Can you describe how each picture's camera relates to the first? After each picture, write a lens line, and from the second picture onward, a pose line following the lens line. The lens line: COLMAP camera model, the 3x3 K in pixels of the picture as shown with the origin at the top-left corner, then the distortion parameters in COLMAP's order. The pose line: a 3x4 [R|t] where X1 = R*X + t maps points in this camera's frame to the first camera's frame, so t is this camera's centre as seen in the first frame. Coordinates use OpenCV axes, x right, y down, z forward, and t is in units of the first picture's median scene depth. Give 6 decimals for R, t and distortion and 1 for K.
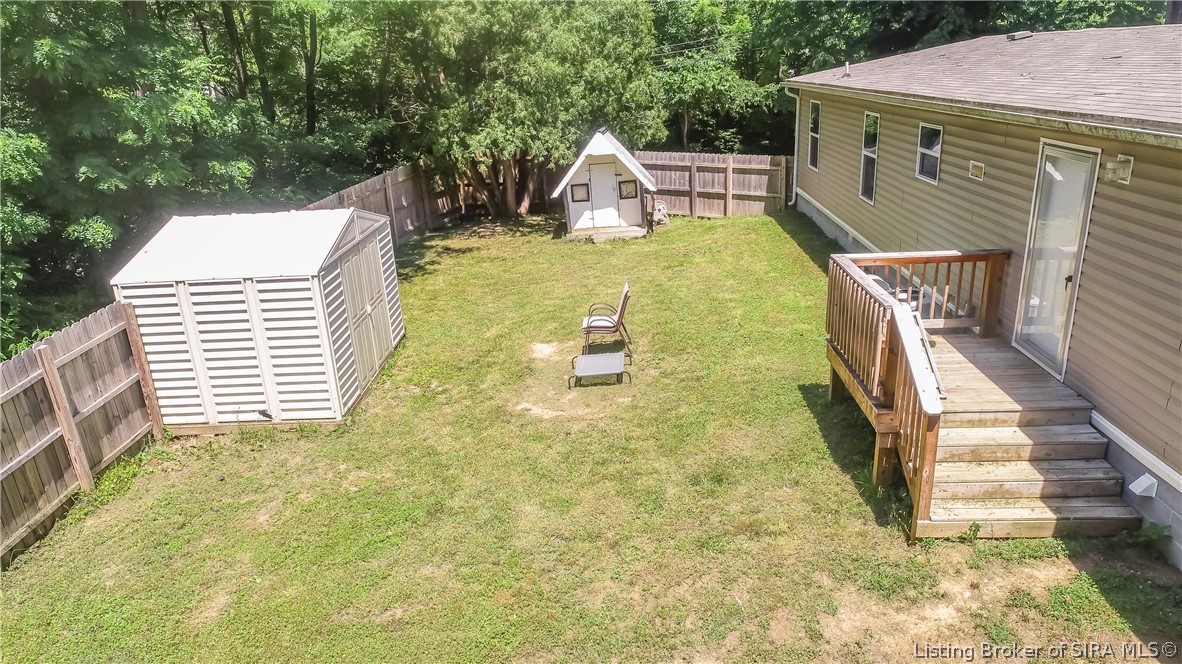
lens RADIAL K [[788.6, 0, 591.0], [0, 788.6, 332.0], [0, 0, 1]] dist [-0.001266, -0.002191]
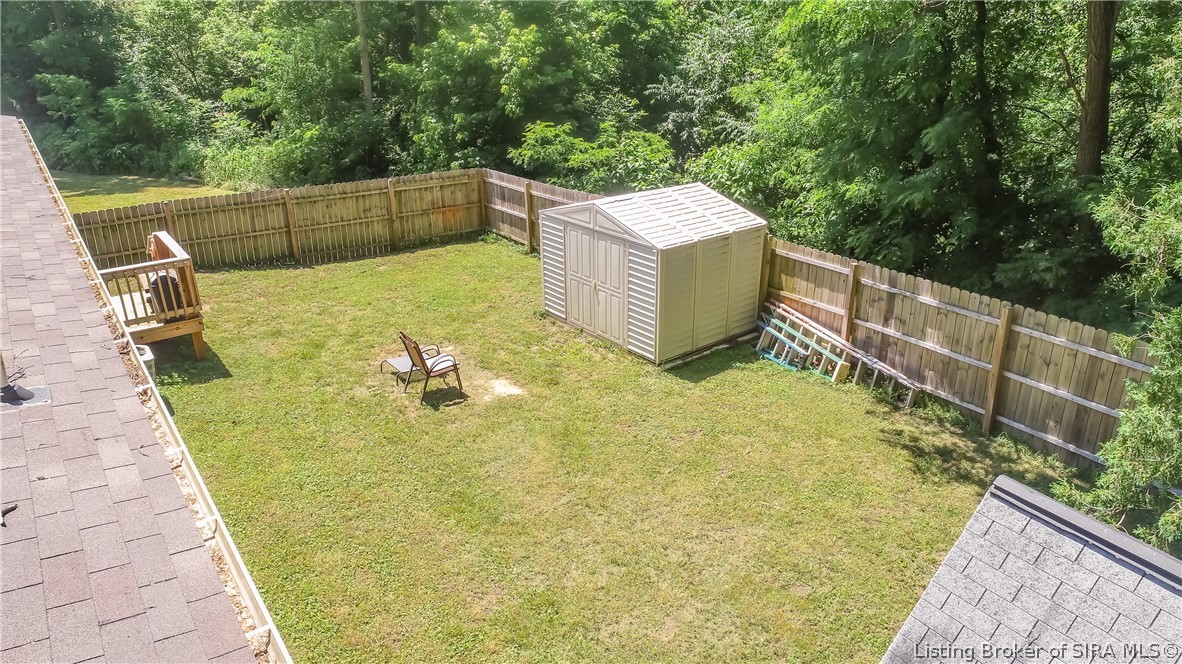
lens RADIAL K [[788.6, 0, 591.0], [0, 788.6, 332.0], [0, 0, 1]] dist [-0.001266, -0.002191]
pose [[-0.783444, 0.289688, -0.549814, 0.435162], [-0.152632, 0.767921, 0.622094, -0.763098], [0.602427, 0.571295, -0.557408, 1.790837]]
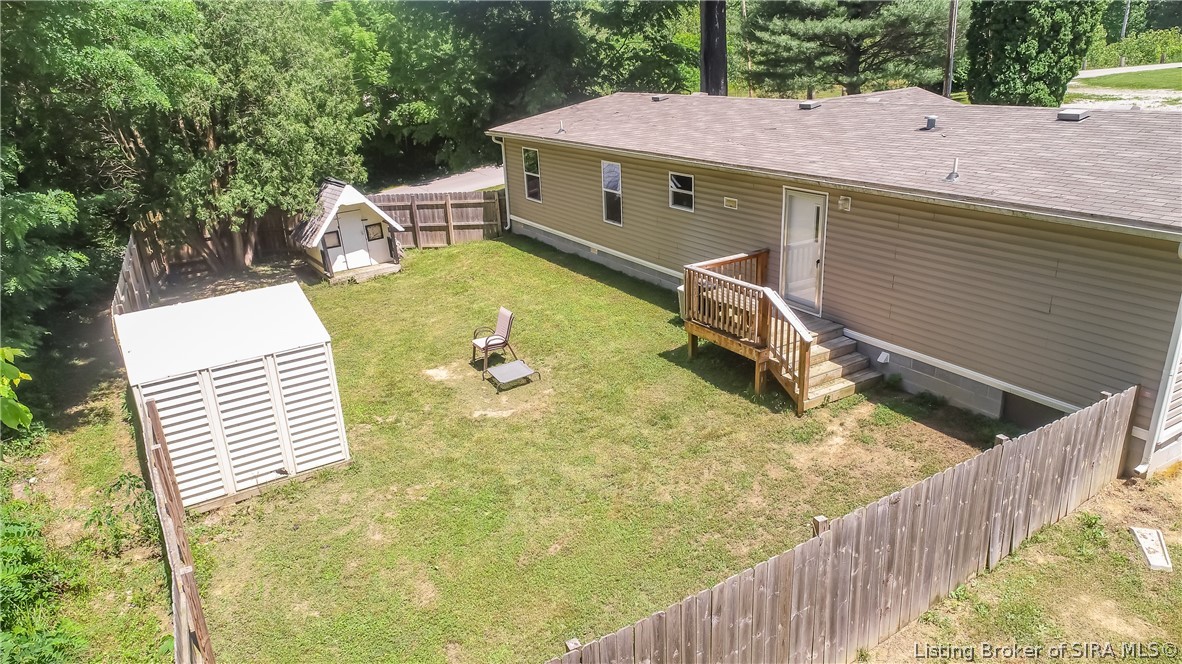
lens RADIAL K [[788.6, 0, 591.0], [0, 788.6, 332.0], [0, 0, 1]] dist [-0.001266, -0.002191]
pose [[0.834268, -0.179053, 0.521475, -0.553729], [0.185551, 0.981809, 0.040264, -0.052171], [-0.519198, 0.063169, 0.852316, -0.194280]]
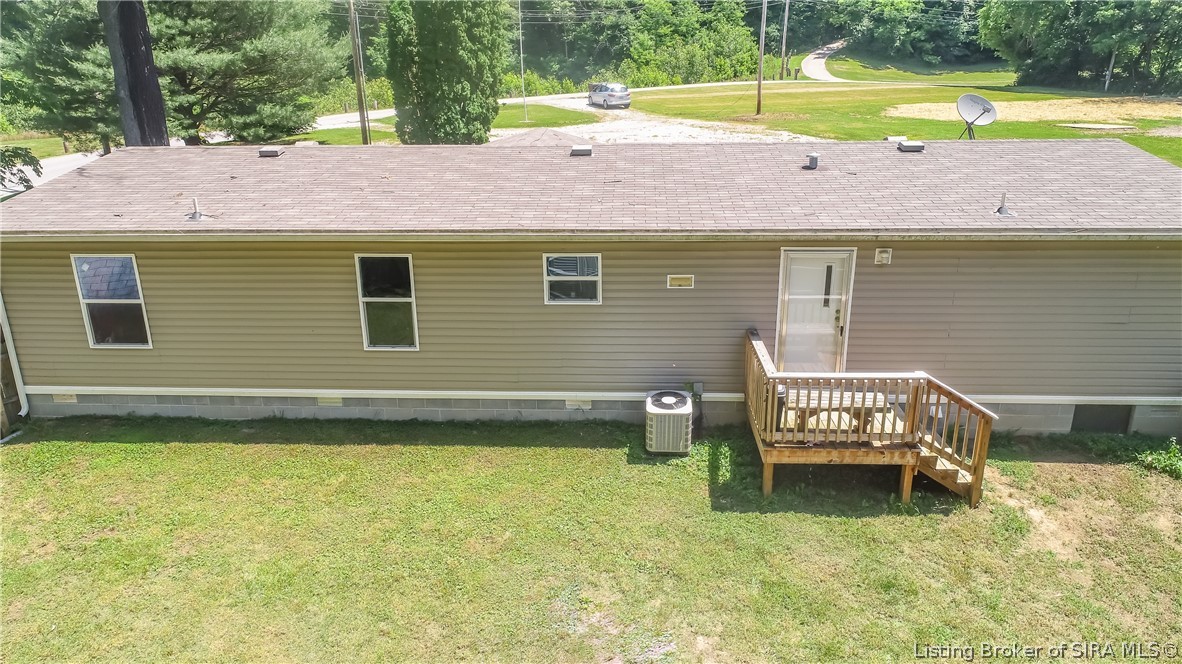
lens RADIAL K [[807.8, 0, 591.0], [0, 807.8, 332.0], [0, 0, 1]] dist [-0.007799, -0.004247]
pose [[0.008837, -0.268017, 0.963374, -0.622283], [0.333303, 0.909108, 0.249863, -0.415304], [-0.942778, 0.318887, 0.097364, 0.871997]]
